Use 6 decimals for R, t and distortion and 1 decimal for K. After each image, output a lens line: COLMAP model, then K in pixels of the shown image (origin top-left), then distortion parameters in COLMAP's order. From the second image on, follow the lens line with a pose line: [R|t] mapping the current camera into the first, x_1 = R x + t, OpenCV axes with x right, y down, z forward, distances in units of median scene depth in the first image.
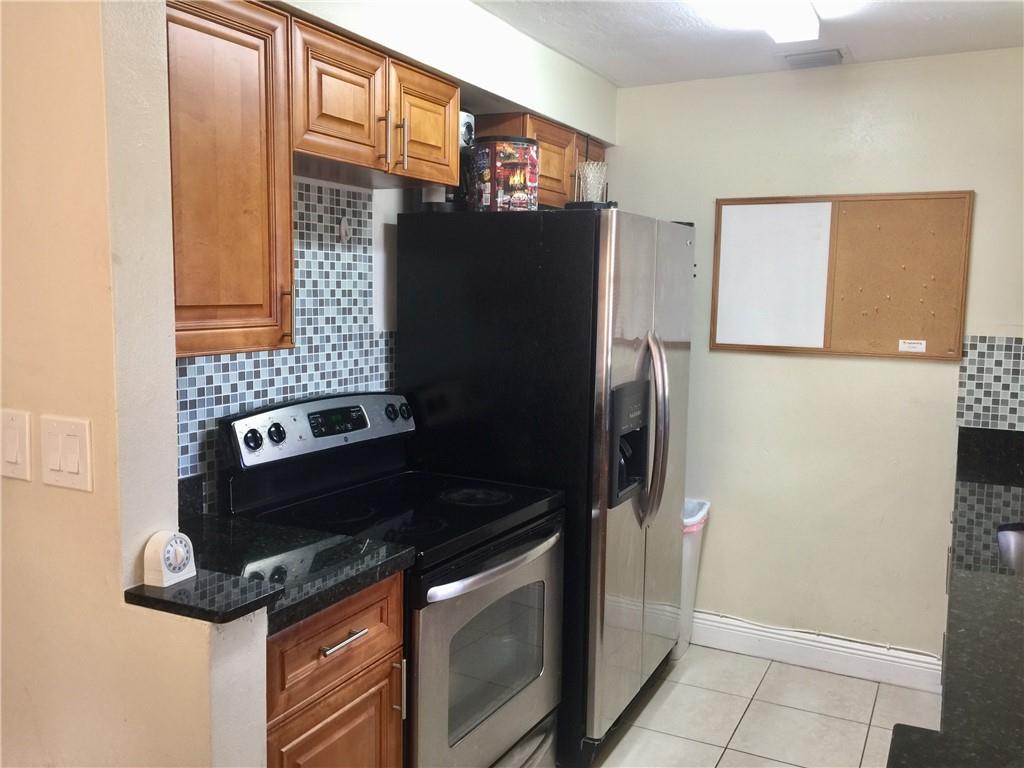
lens RADIAL K [[881.0, 0, 512.7], [0, 881.0, 377.6], [0, 0, 1]] dist [0.087366, -0.121705]
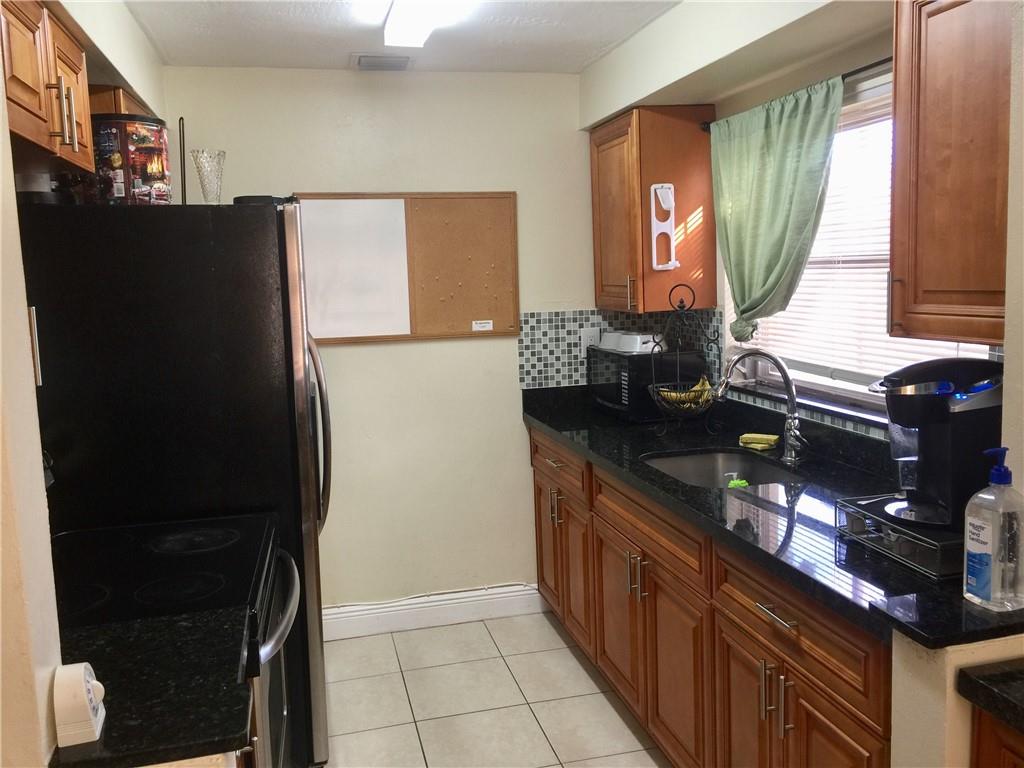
lens RADIAL K [[881.0, 0, 512.7], [0, 881.0, 377.6], [0, 0, 1]] dist [0.087366, -0.121705]
pose [[0.748799, -0.120203, 0.651806, -0.284356], [0.111666, 0.992239, 0.054701, -0.027502], [-0.653322, 0.031824, 0.756411, 0.114611]]
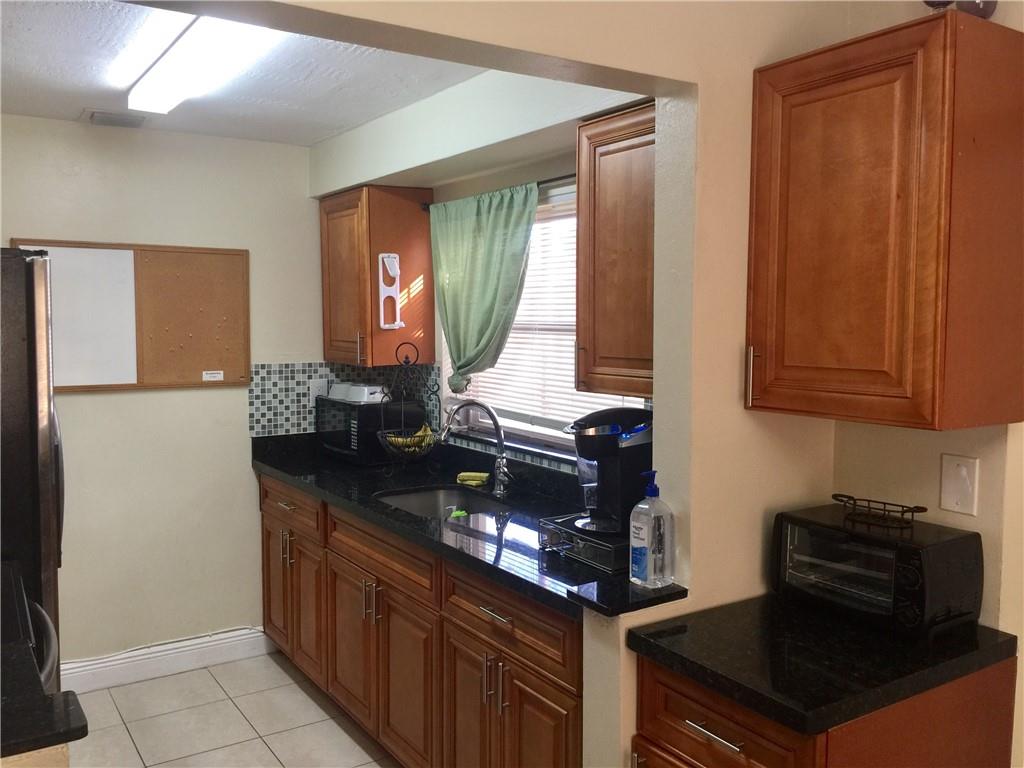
lens RADIAL K [[881.0, 0, 512.7], [0, 881.0, 377.6], [0, 0, 1]] dist [0.087366, -0.121705]
pose [[0.488651, -0.075016, 0.869249, -0.400823], [0.092828, 0.995112, 0.033694, -0.036804], [-0.867527, 0.064226, 0.493226, 0.067510]]
